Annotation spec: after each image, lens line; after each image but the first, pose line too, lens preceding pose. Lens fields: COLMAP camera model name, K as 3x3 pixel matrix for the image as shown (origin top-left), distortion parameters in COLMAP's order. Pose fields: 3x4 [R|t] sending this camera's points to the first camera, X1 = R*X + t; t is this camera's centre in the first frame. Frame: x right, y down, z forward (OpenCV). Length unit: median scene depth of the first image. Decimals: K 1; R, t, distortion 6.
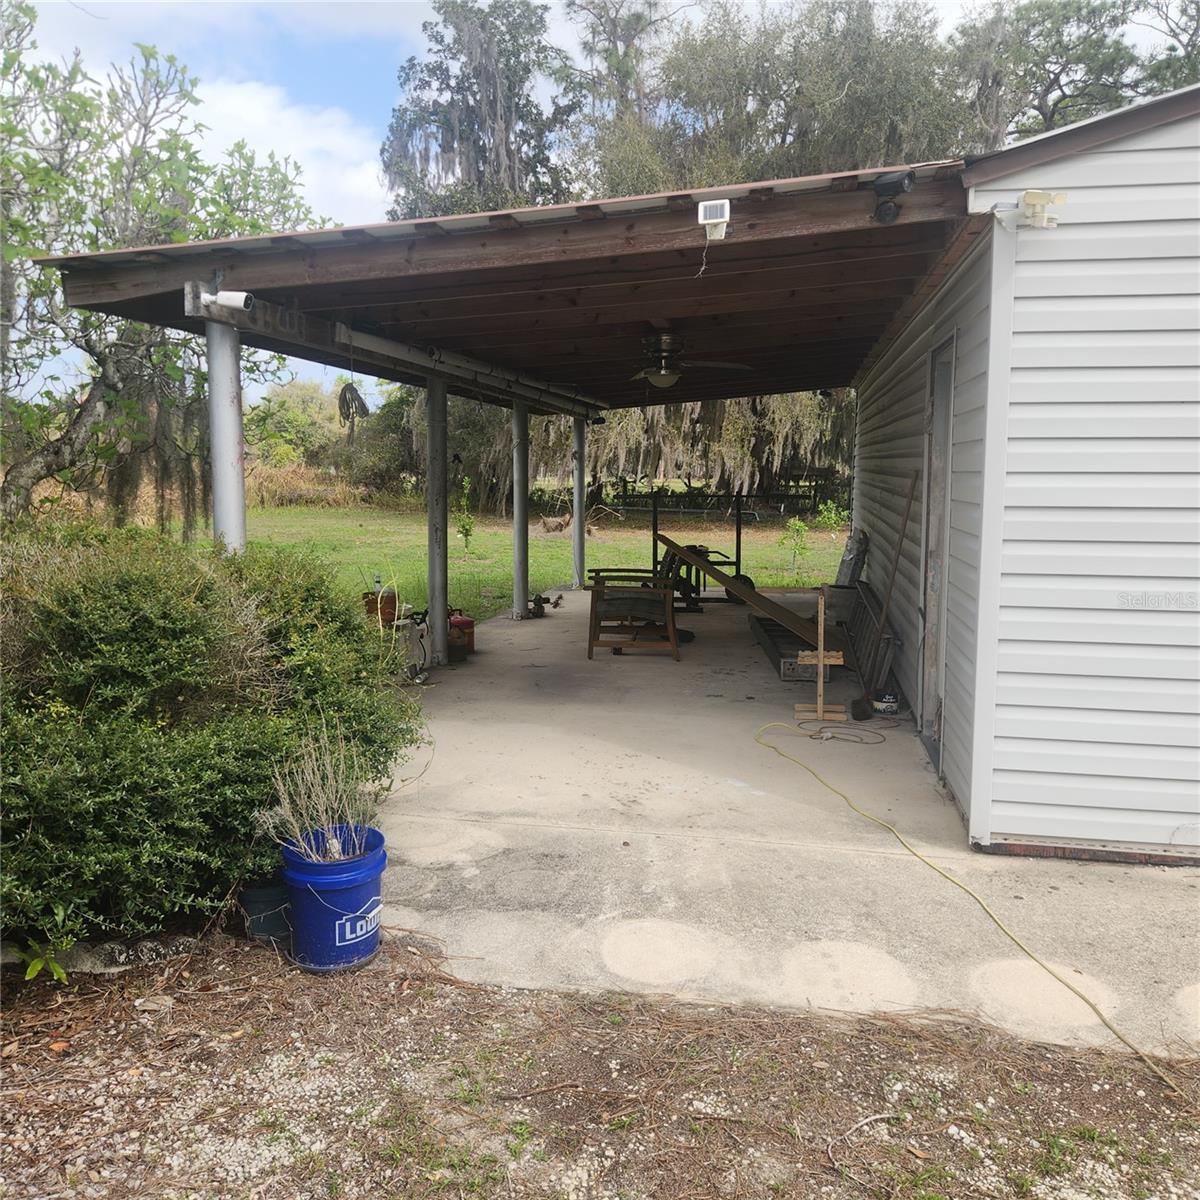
lens RADIAL K [[1042.2, 0, 592.7], [0, 1042.2, 589.1], [0, 0, 1]] dist [0.034773, 0.031907]
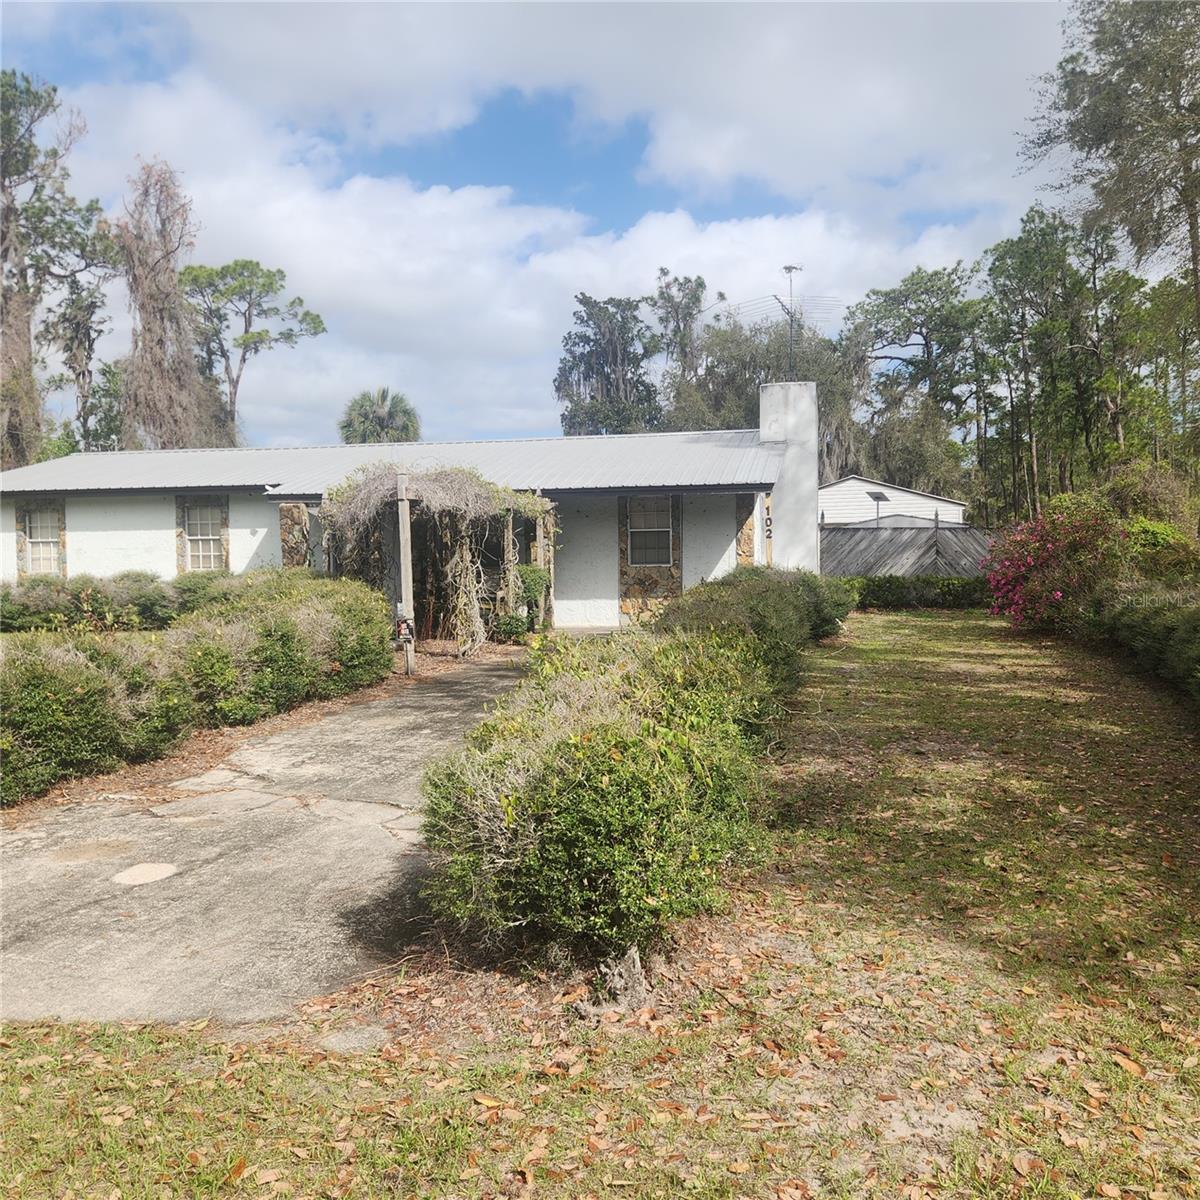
lens RADIAL K [[1042.2, 0, 619.5], [0, 1042.2, 561.9], [0, 0, 1]] dist [0.034773, 0.031907]
pose [[0.998657, -0.039603, -0.033398, -0.036537], [0.035920, 0.993879, -0.104474, 0.099548], [0.037331, 0.103134, 0.993967, -0.803466]]
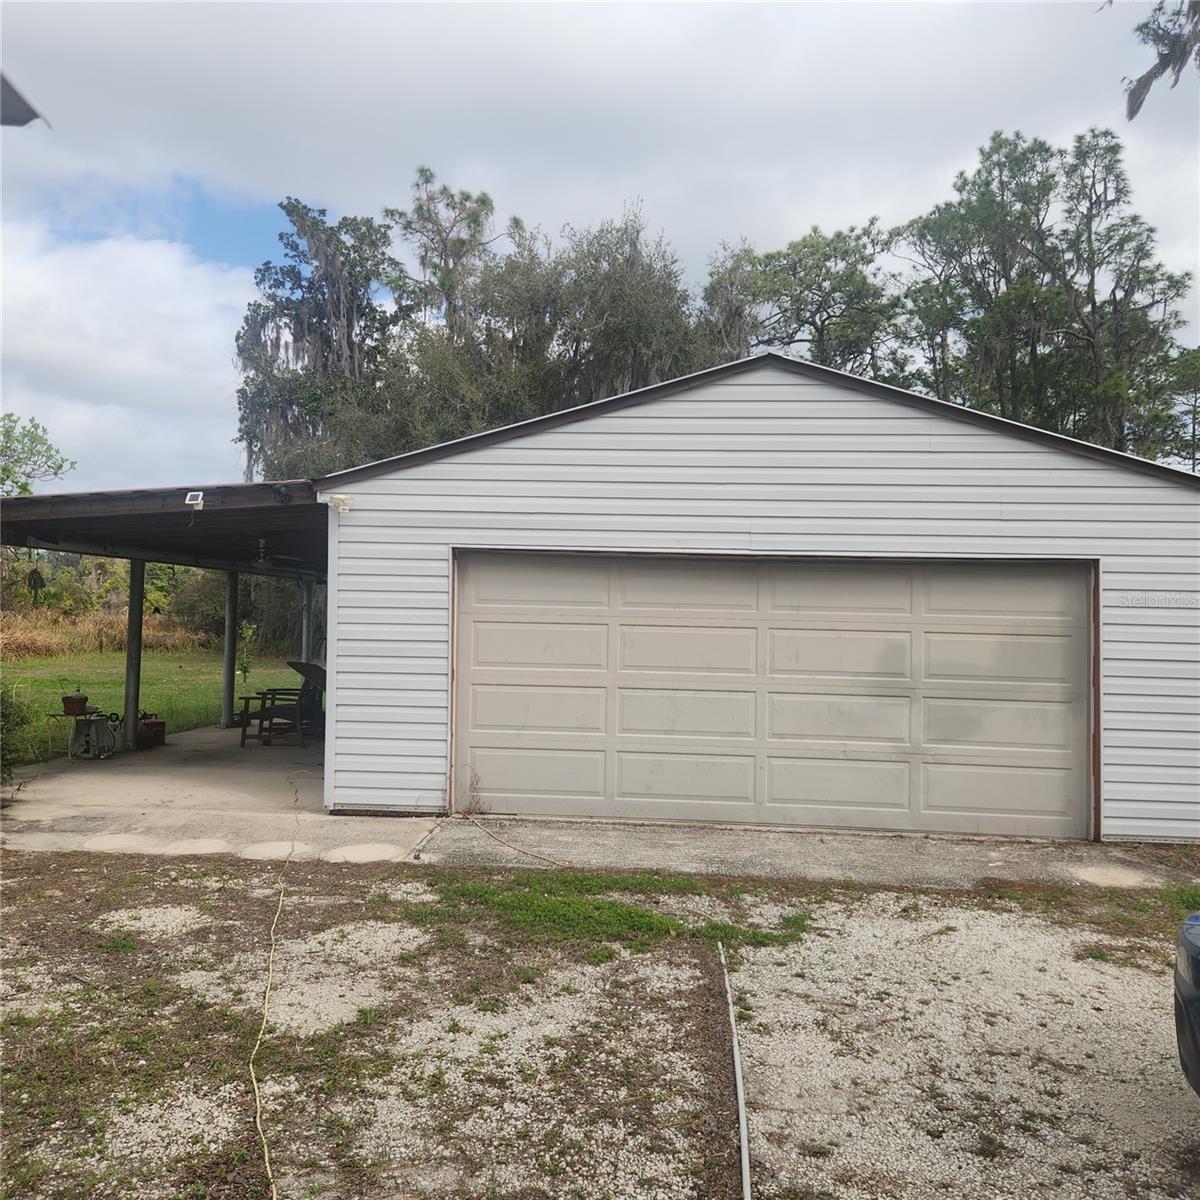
lens RADIAL K [[1042.2, 0, 614.2], [0, 1042.2, 603.0], [0, 0, 1]] dist [0.034773, 0.031907]
pose [[0.993667, 0.008021, 0.112075, 0.078522], [0.006405, 0.991785, -0.127759, 0.012829], [-0.112179, 0.127668, 0.985453, -0.122701]]
